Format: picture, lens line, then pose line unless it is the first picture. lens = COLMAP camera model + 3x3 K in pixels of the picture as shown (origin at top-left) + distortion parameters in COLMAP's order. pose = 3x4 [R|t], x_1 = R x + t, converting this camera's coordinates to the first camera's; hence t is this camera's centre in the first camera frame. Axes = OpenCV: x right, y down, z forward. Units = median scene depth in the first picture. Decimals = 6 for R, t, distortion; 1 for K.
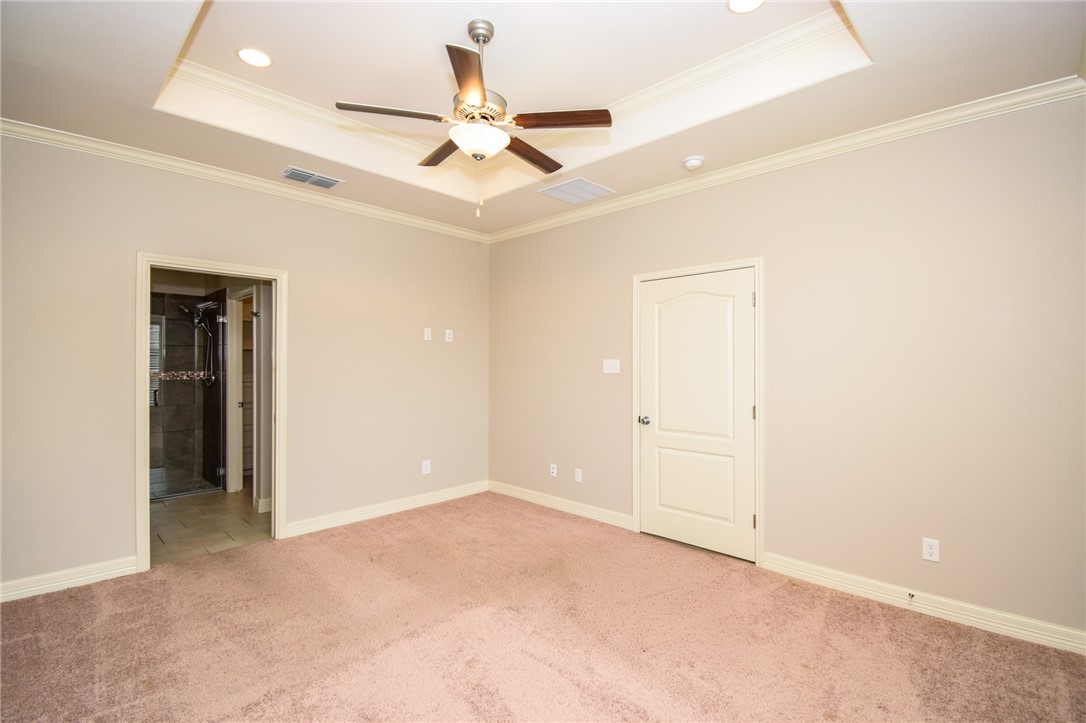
lens RADIAL K [[486.0, 0, 543.0], [0, 486.0, 361.5], [0, 0, 1]] dist [0.020459, -0.025277]
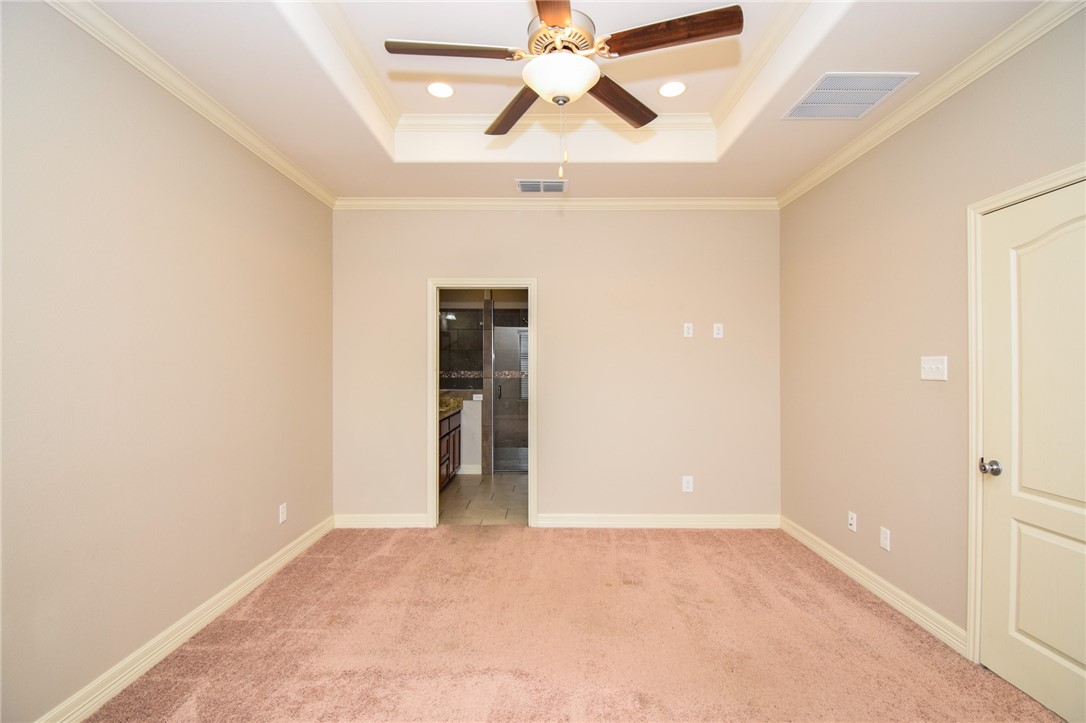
lens RADIAL K [[486.0, 0, 543.0], [0, 486.0, 361.5], [0, 0, 1]] dist [0.020459, -0.025277]
pose [[0.698408, -0.005961, -0.715675, 0.252027], [0.004524, 0.999982, -0.003914, 0.002347], [0.715686, -0.000505, 0.698422, 0.266318]]
